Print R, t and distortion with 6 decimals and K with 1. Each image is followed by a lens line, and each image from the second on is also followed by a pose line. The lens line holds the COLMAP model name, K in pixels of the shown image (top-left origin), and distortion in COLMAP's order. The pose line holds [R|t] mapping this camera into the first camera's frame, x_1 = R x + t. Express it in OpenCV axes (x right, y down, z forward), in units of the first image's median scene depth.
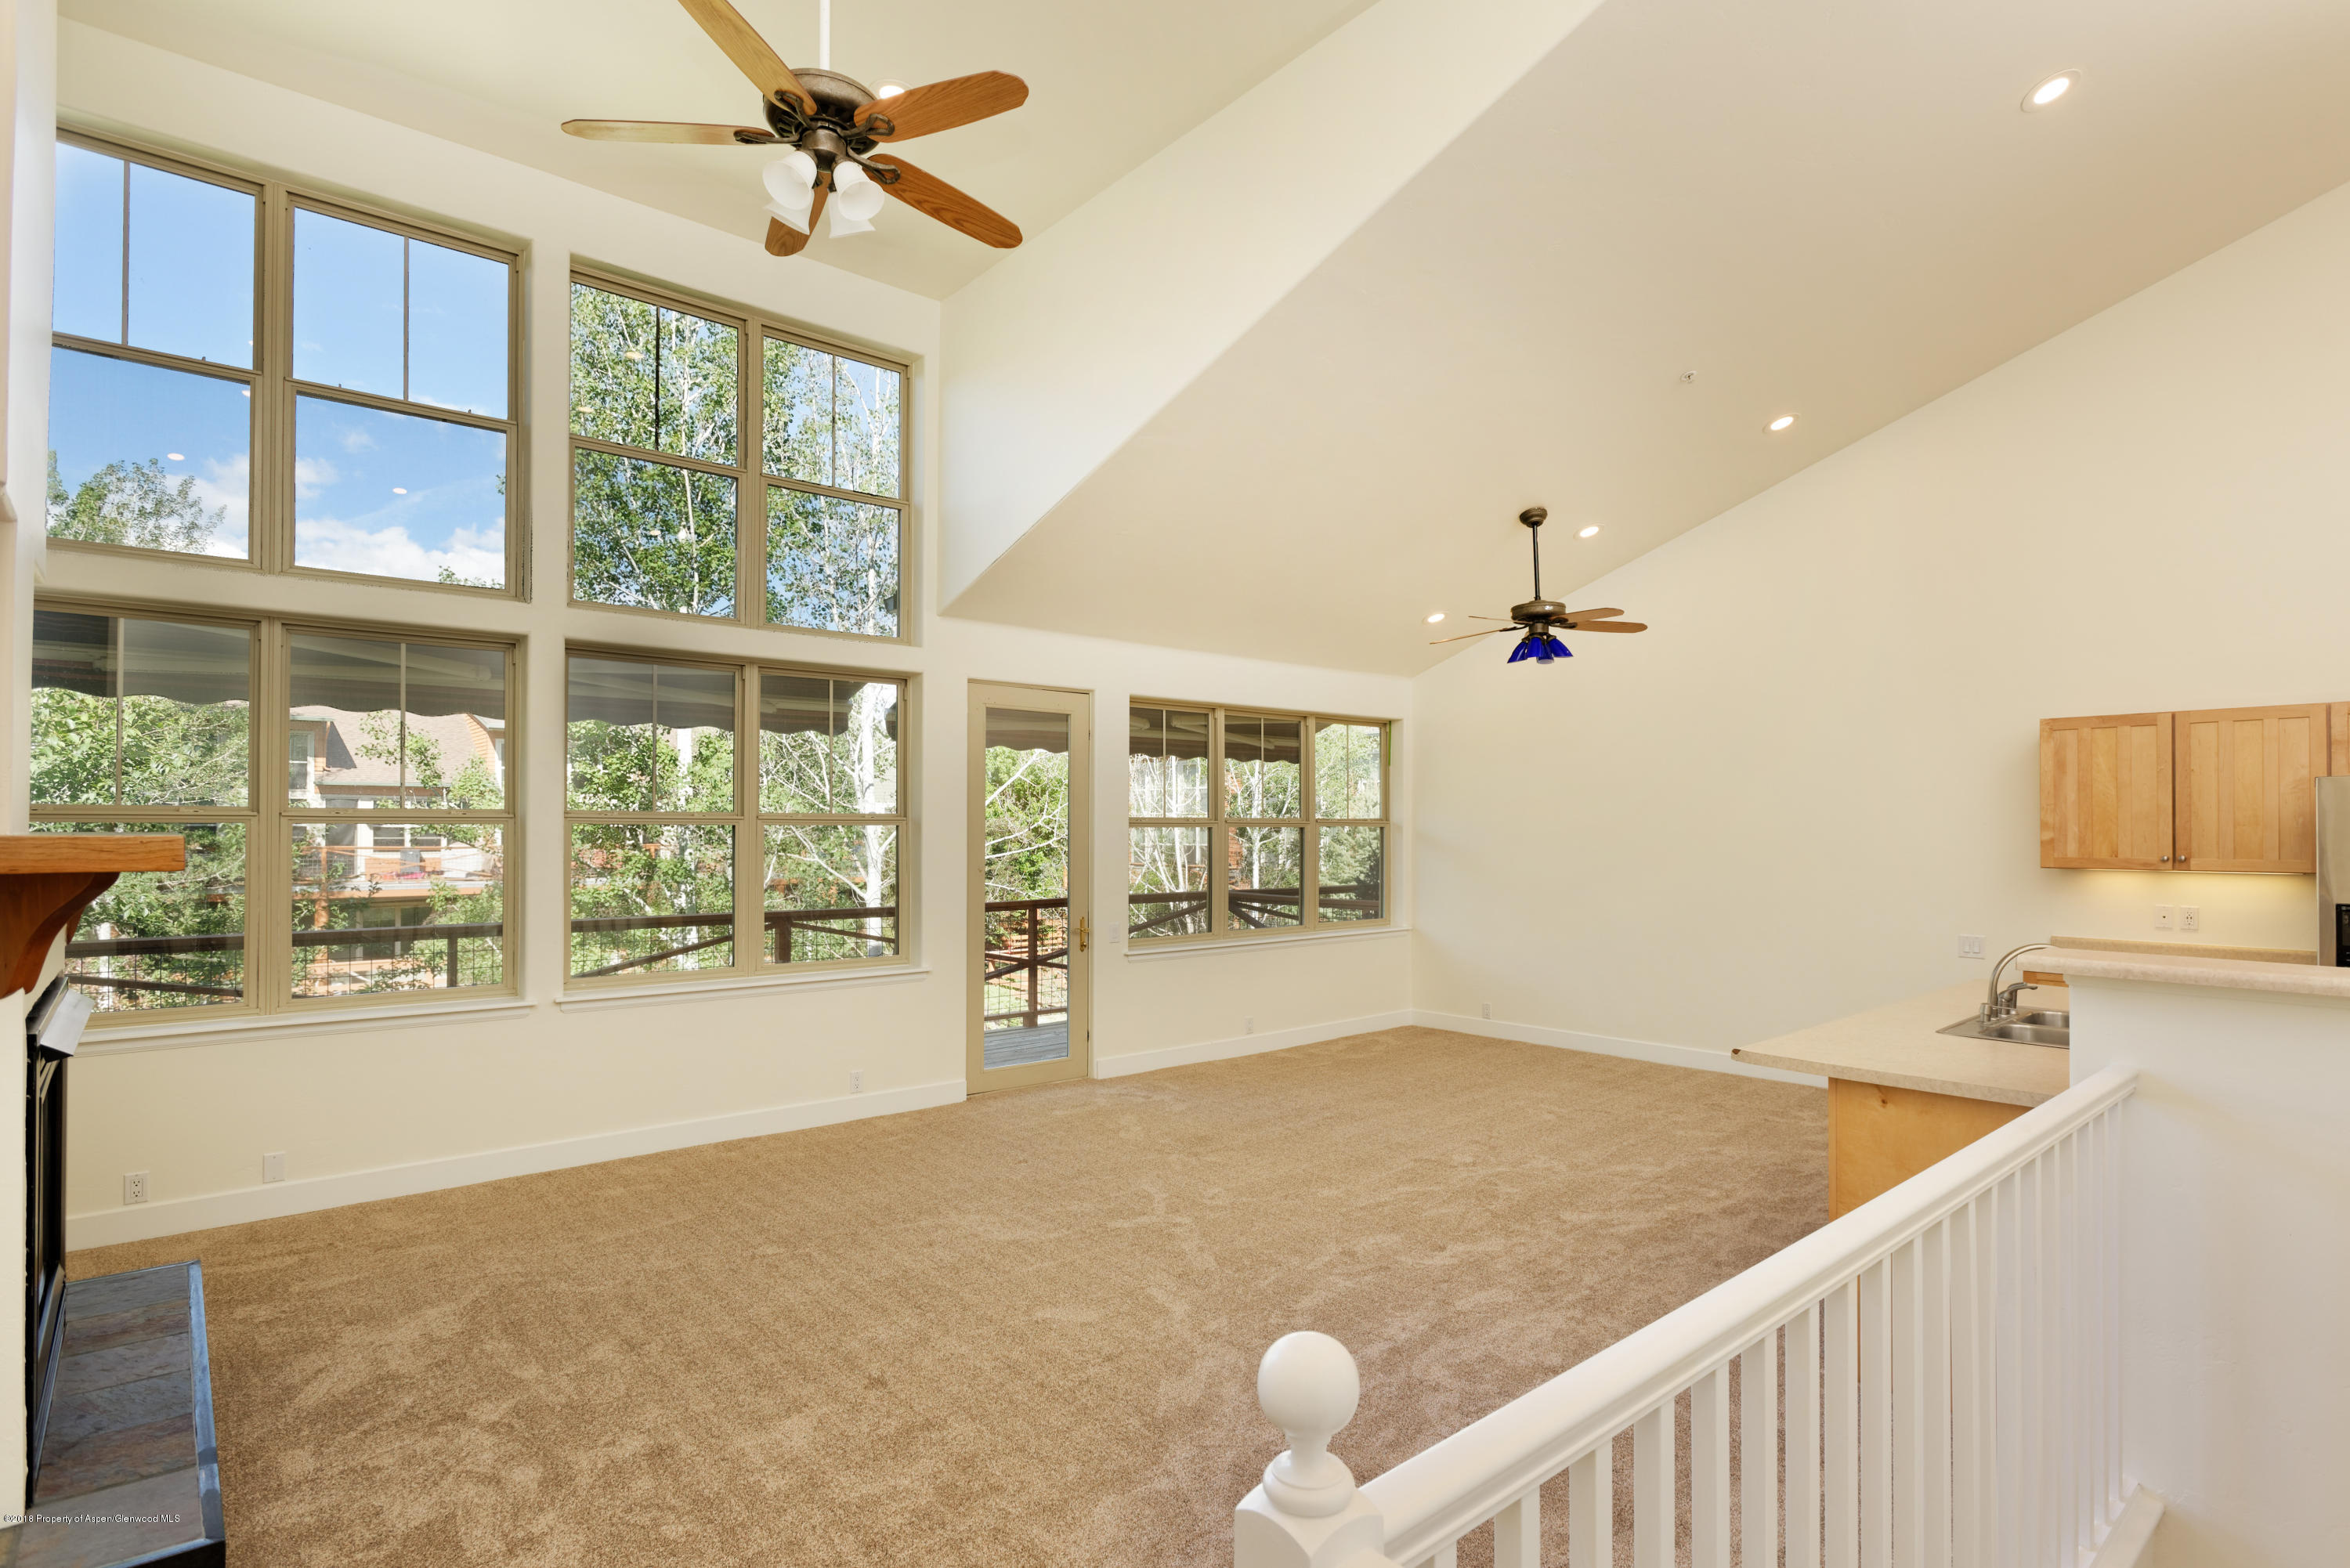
lens RADIAL K [[1245.7, 0, 1180.1], [0, 1245.7, 806.4], [0, 0, 1]] dist [0.003988, 0.000384]
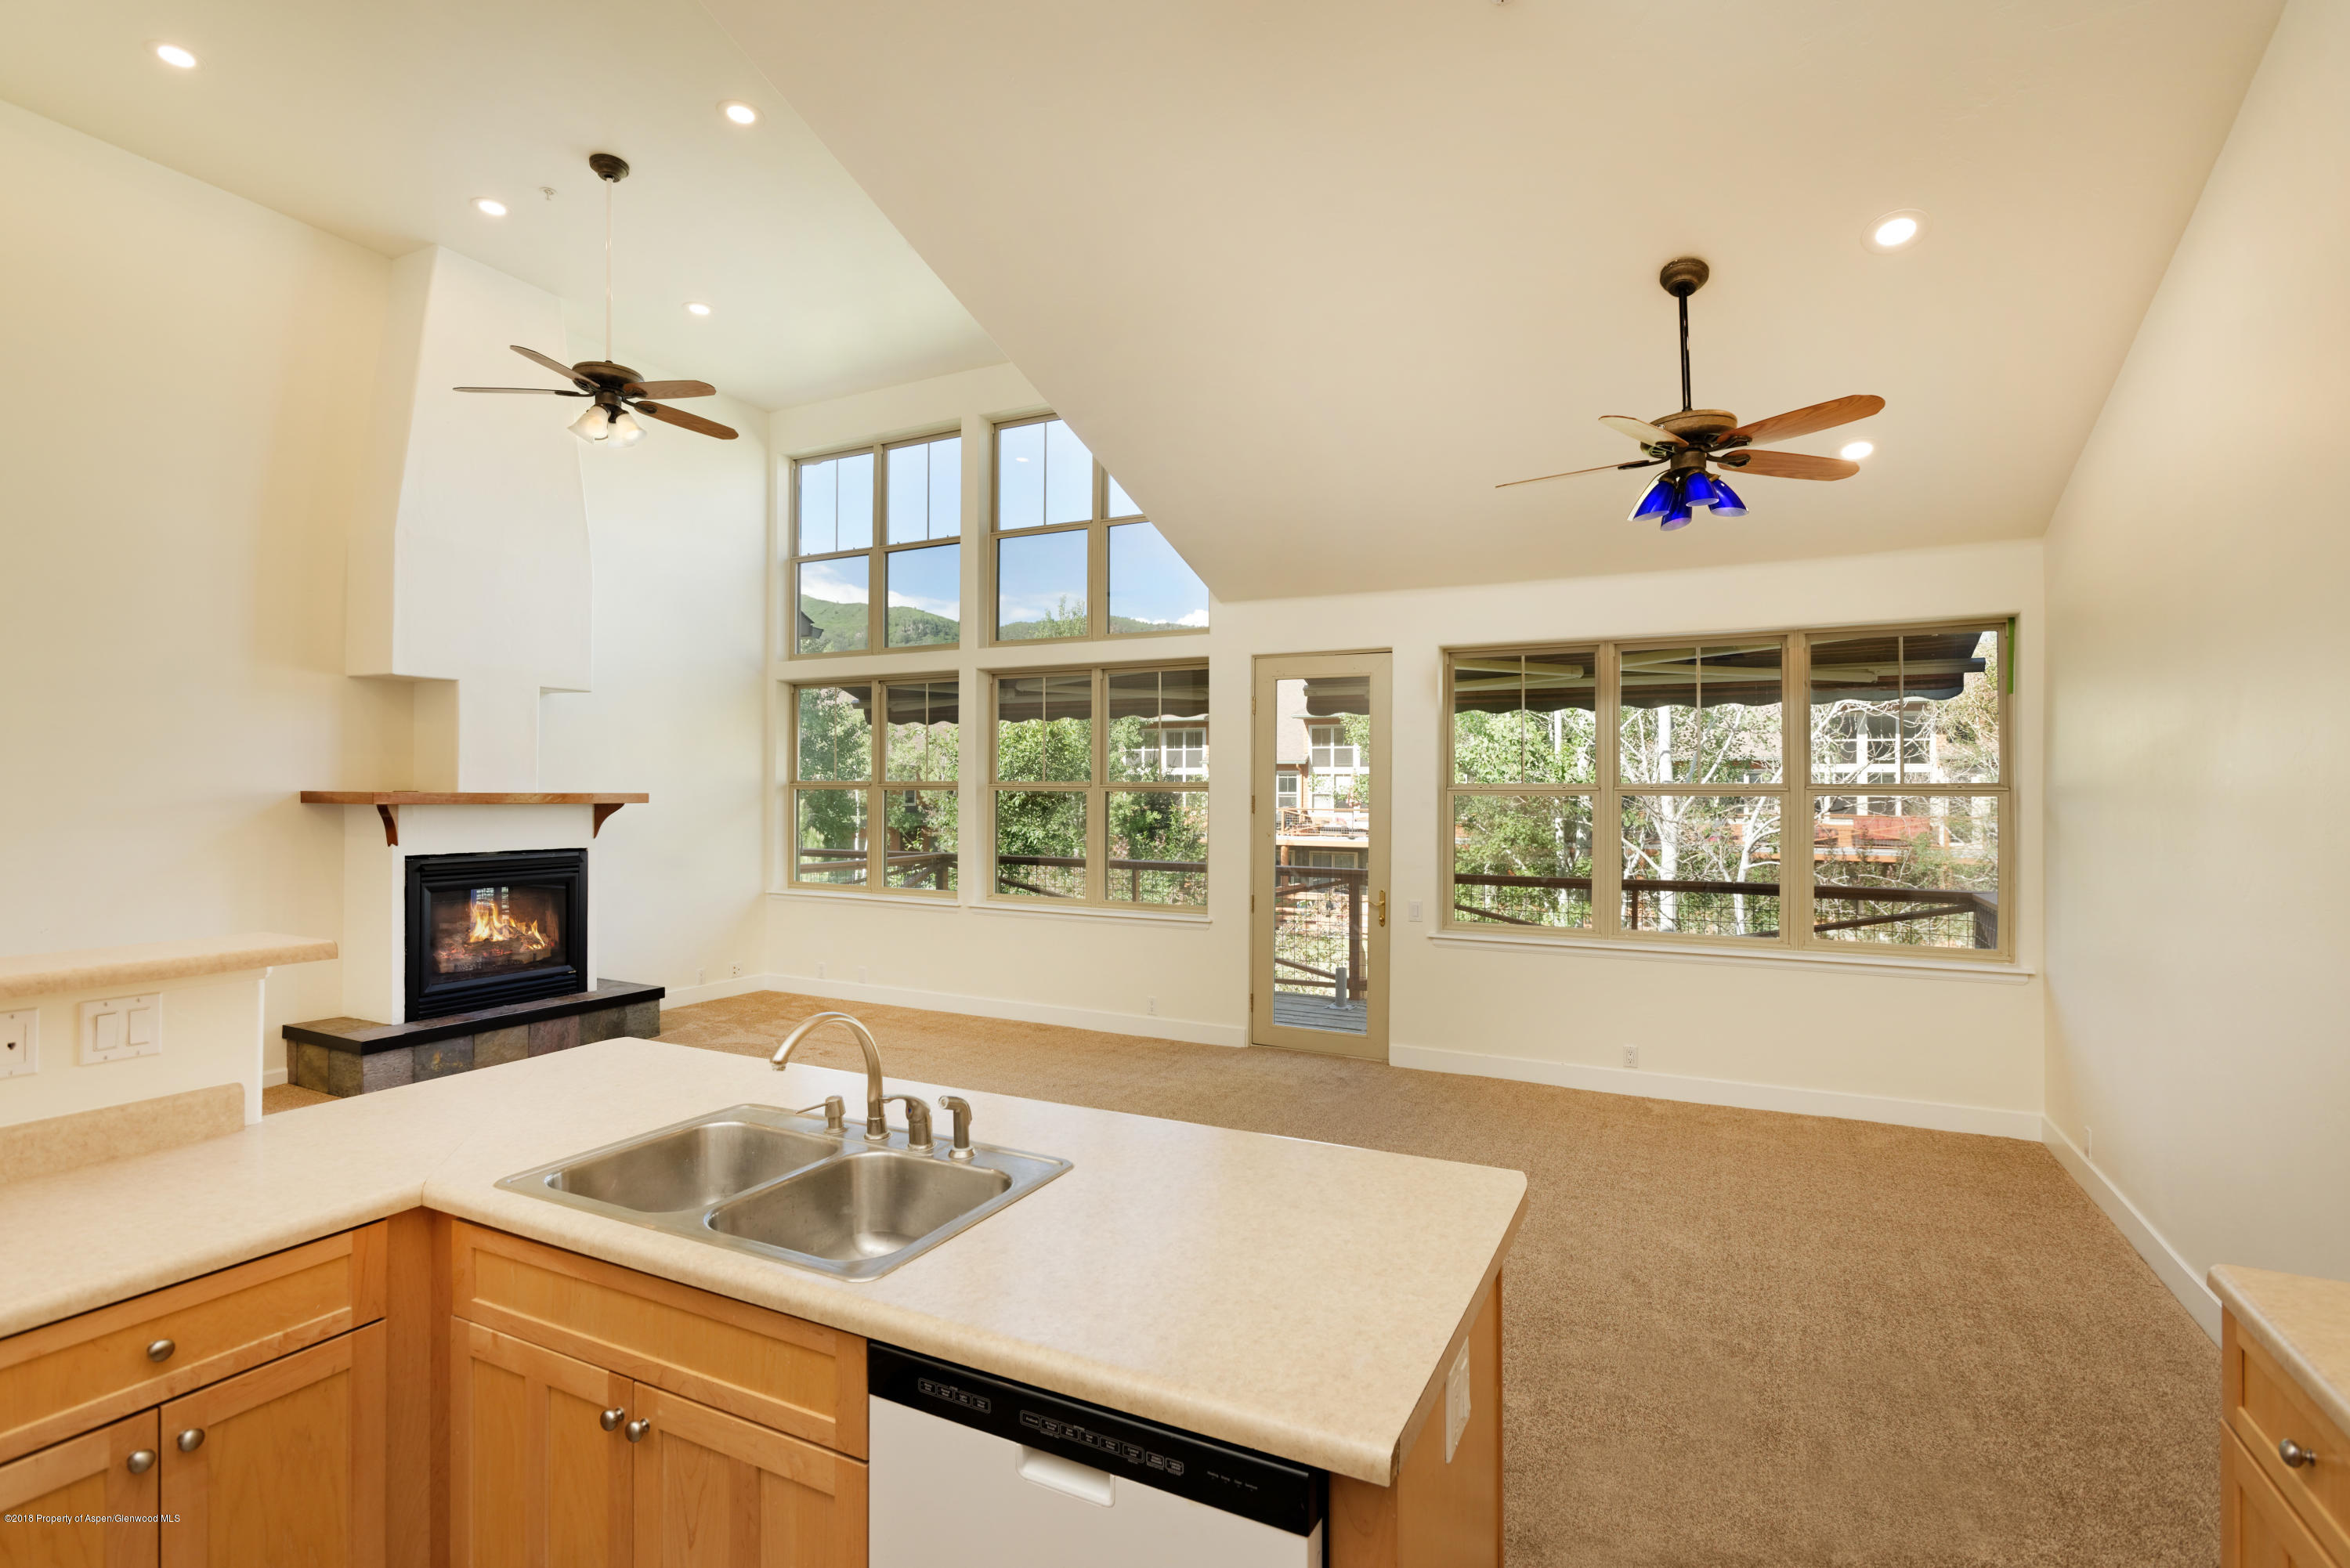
lens RADIAL K [[1092.5, 0, 1175.0], [0, 1092.5, 784.0], [0, 0, 1]] dist [-0.021454, -0.000079]
pose [[0.402319, -0.011830, -0.915423, 0.667033], [0.010658, 0.999909, -0.008238, 0.016150], [0.915438, -0.006442, 0.402409, 0.554571]]
